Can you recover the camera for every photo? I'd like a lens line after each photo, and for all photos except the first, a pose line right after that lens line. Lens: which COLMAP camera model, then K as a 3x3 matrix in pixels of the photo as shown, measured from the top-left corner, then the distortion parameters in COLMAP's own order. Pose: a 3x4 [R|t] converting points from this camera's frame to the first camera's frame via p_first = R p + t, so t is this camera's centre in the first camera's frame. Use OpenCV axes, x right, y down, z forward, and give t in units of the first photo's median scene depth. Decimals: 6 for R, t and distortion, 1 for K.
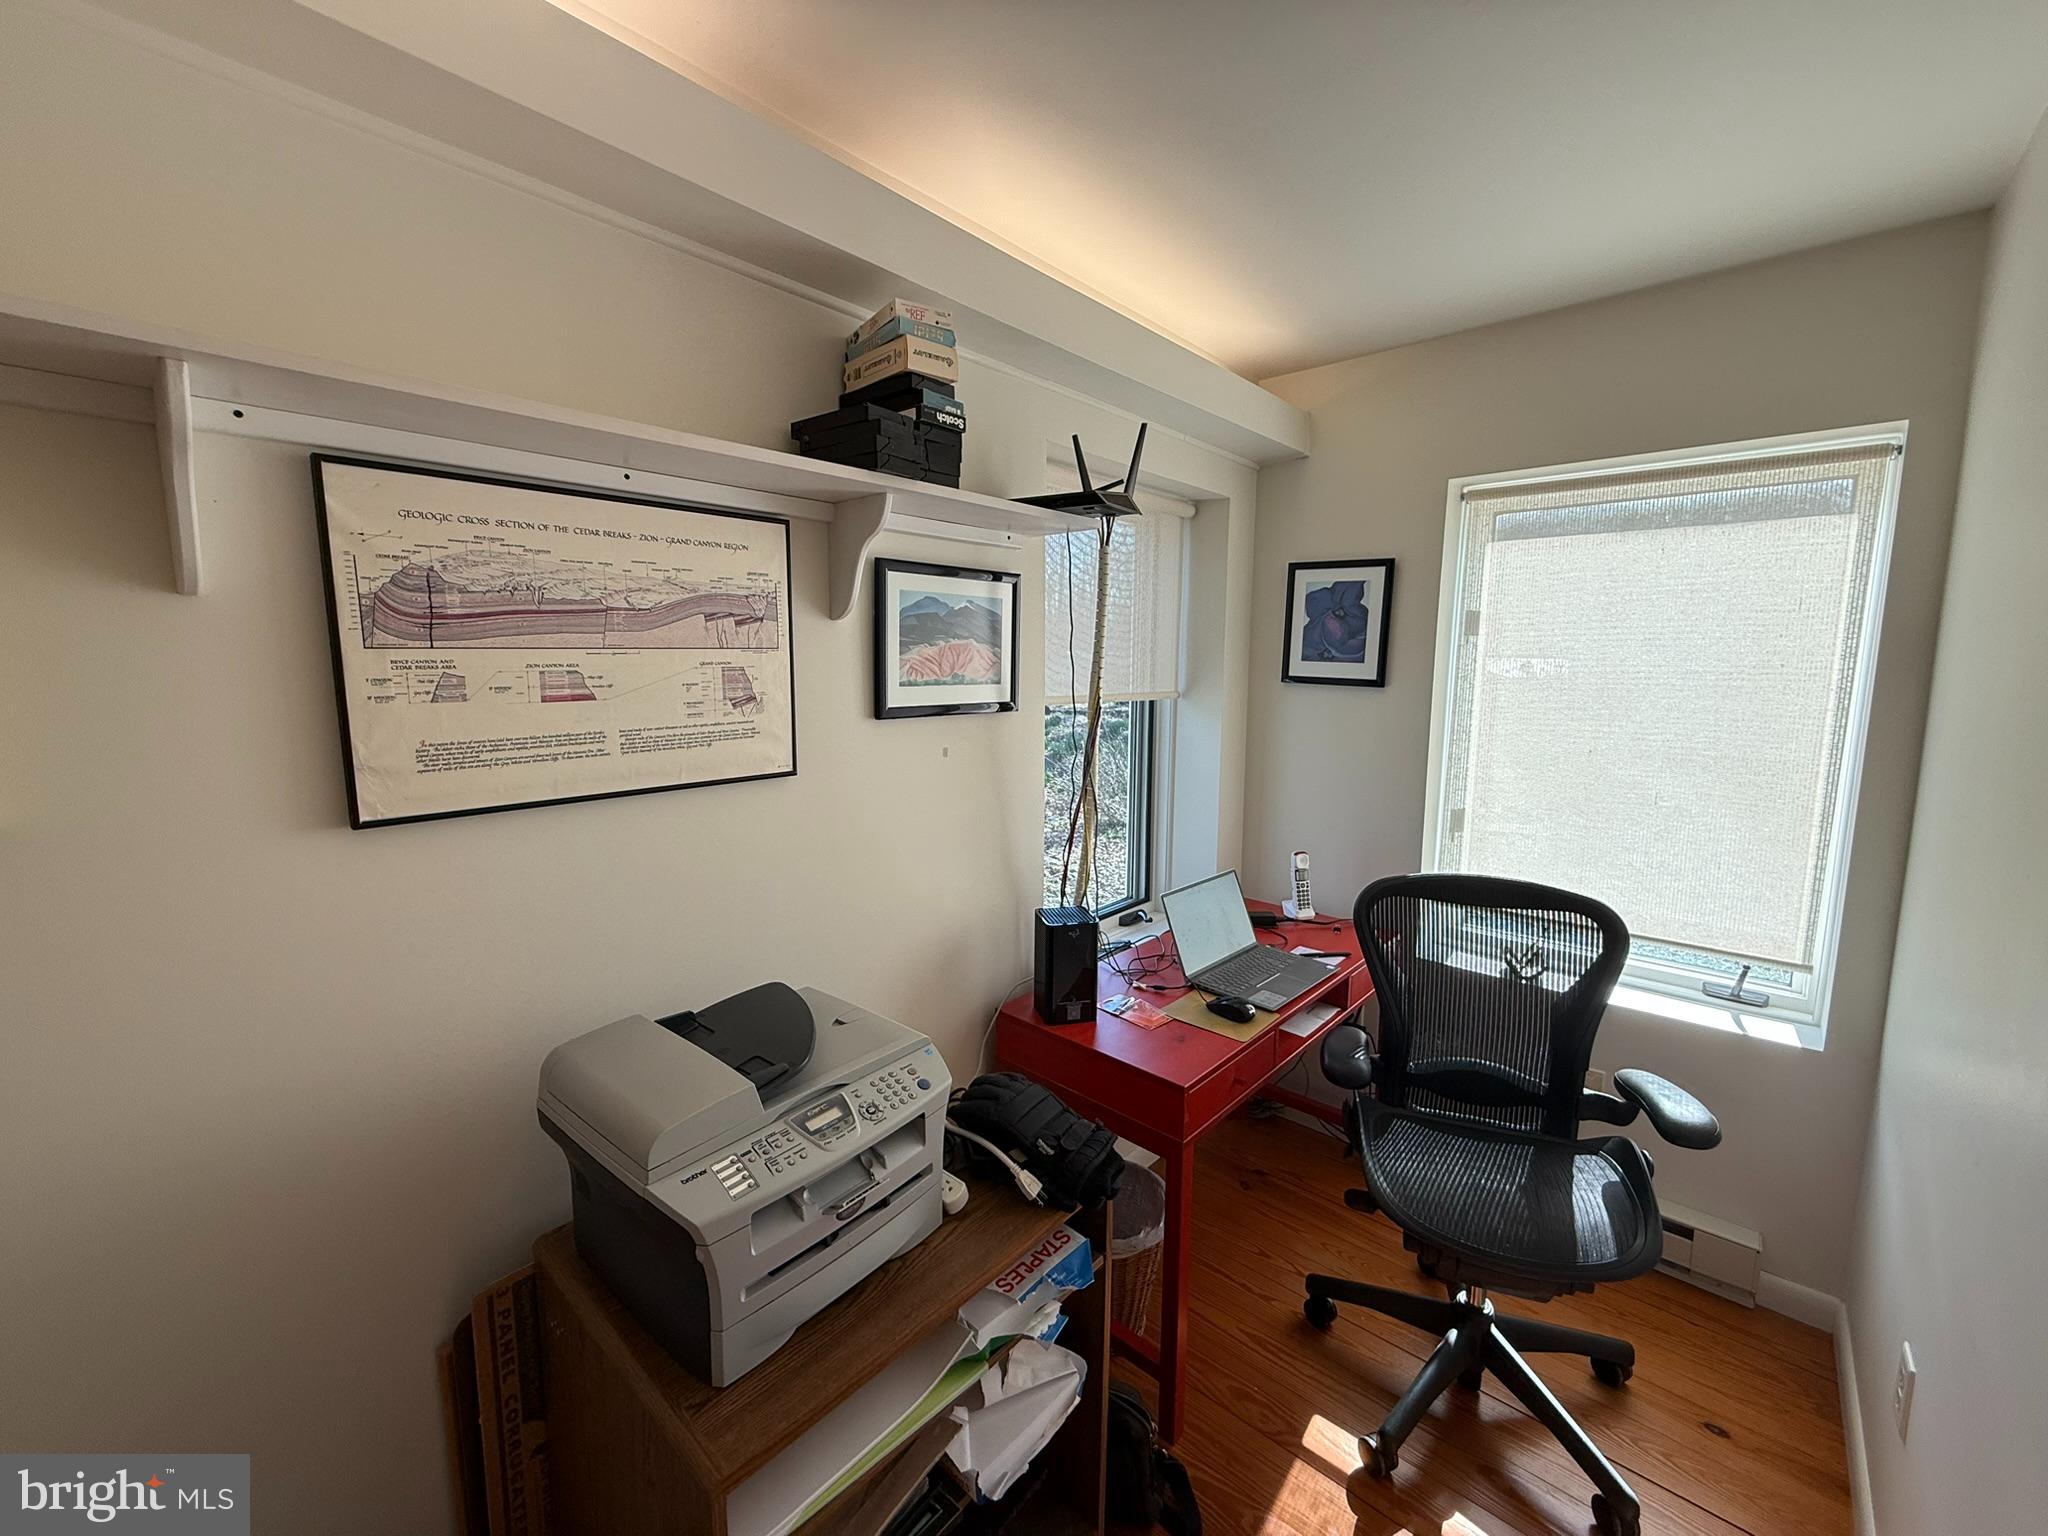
lens RADIAL K [[816.8, 0, 1025.5], [0, 816.8, 764.6], [0, 0, 1]] dist [-0.002515, 0.000859]
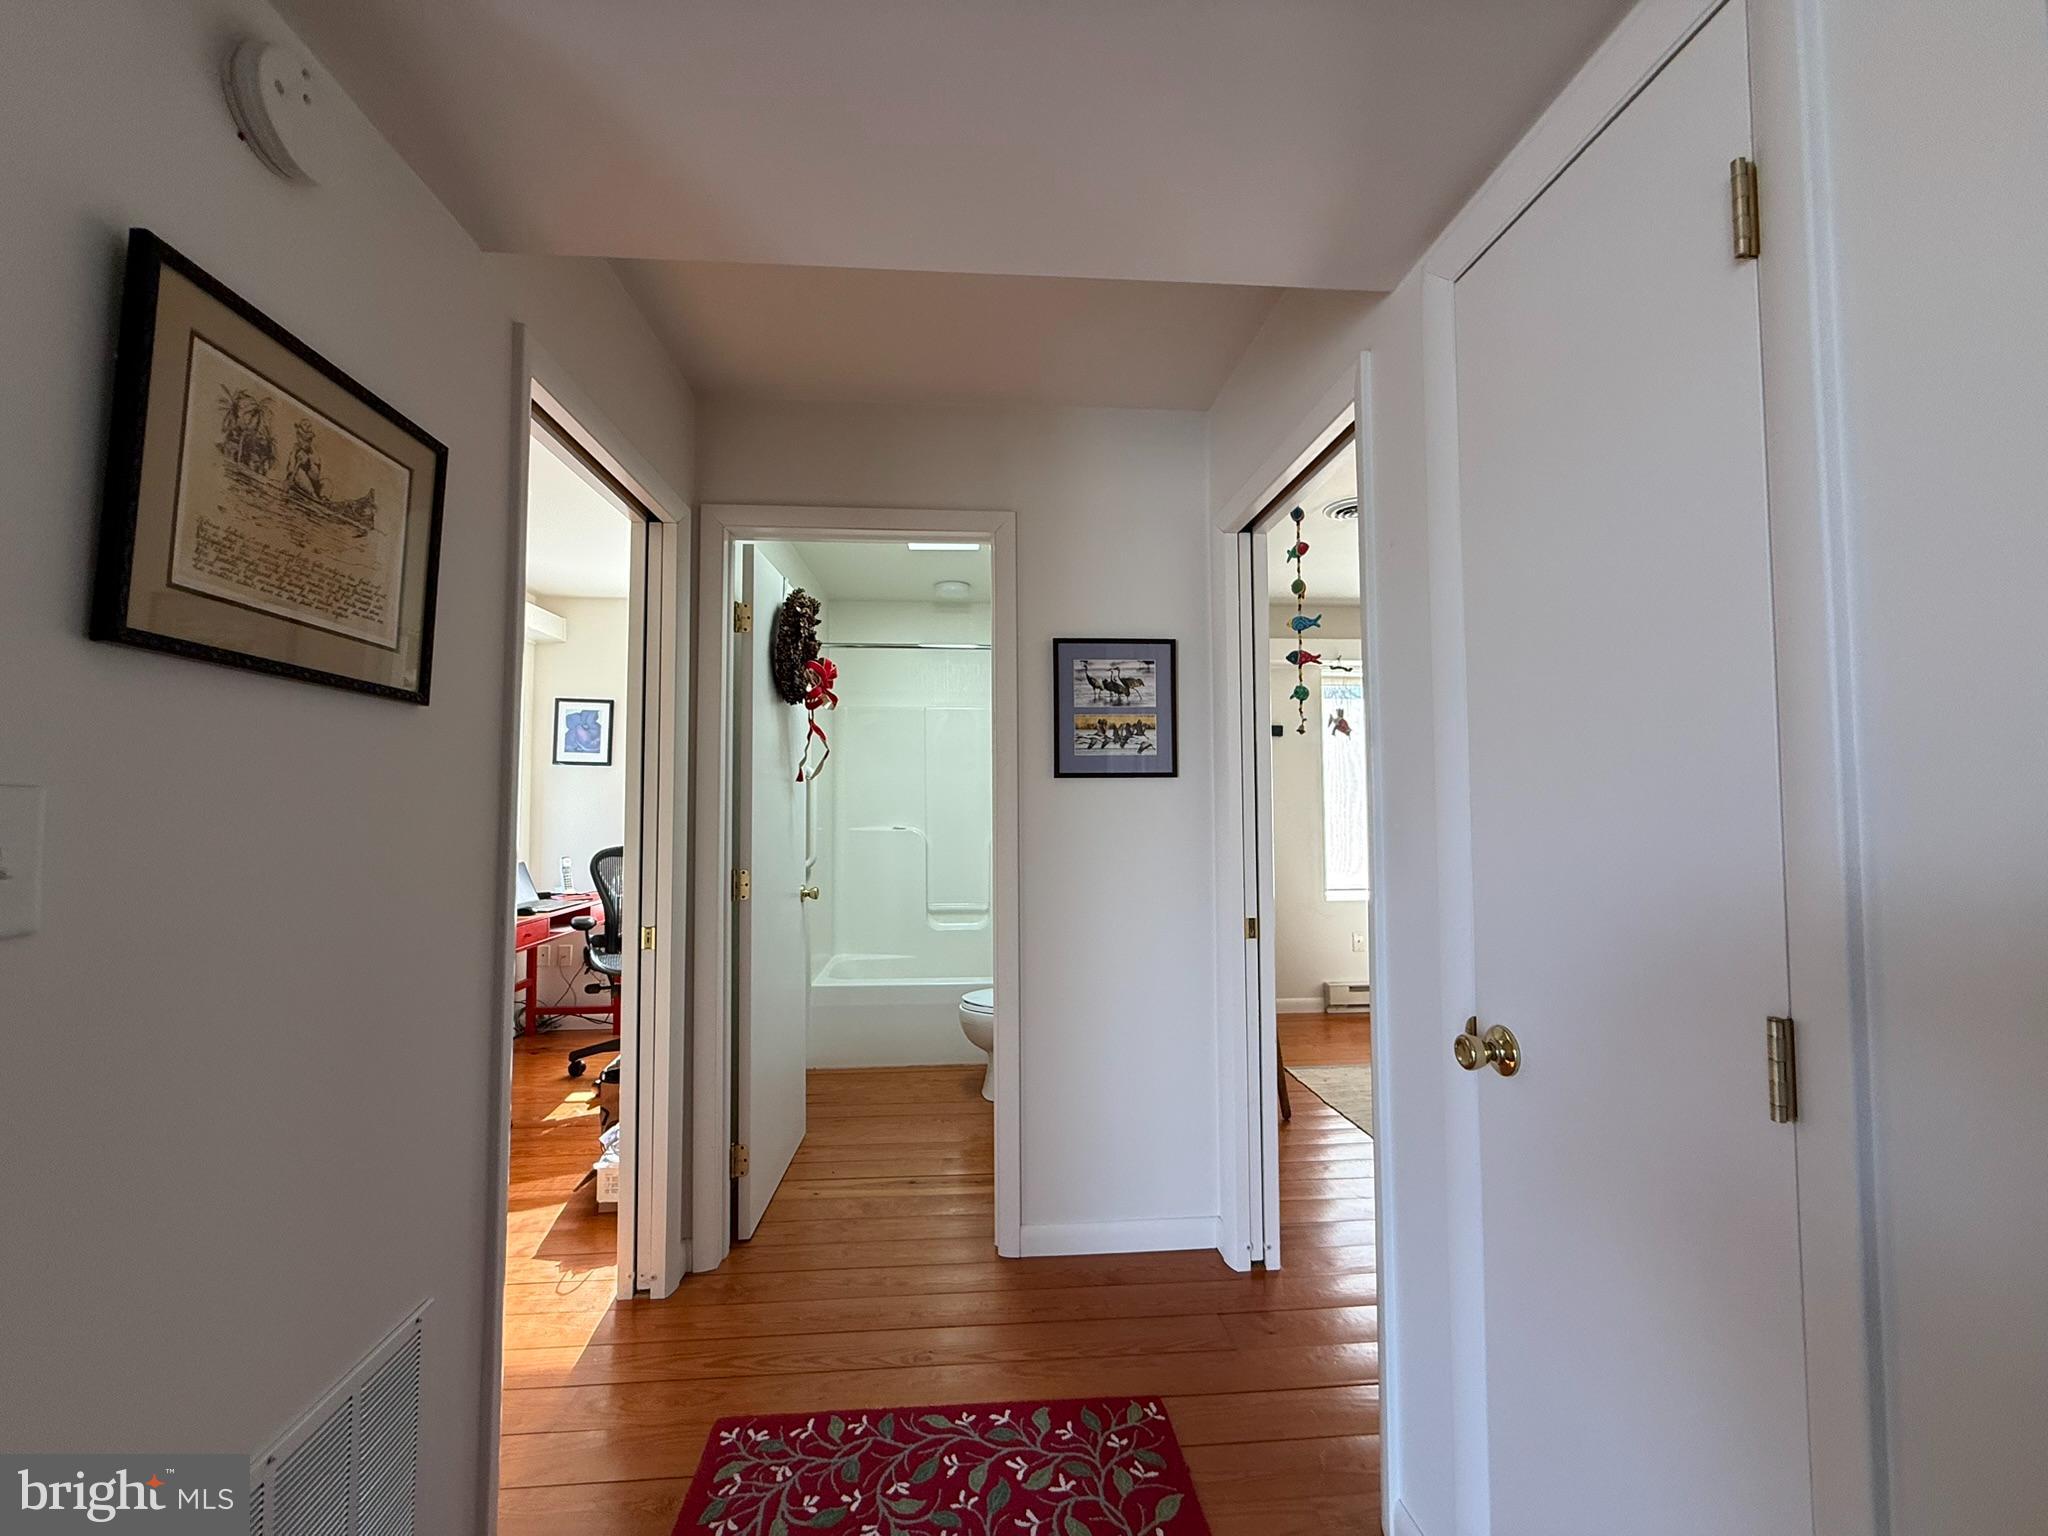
lens RADIAL K [[816.8, 0, 1024.7], [0, 816.8, 759.0], [0, 0, 1]] dist [-0.002515, 0.000859]
pose [[0.690971, 0.026729, 0.722388, -0.262460], [0.095921, 0.987089, -0.128273, 0.220659], [-0.716490, 0.157925, 0.679486, -0.961280]]
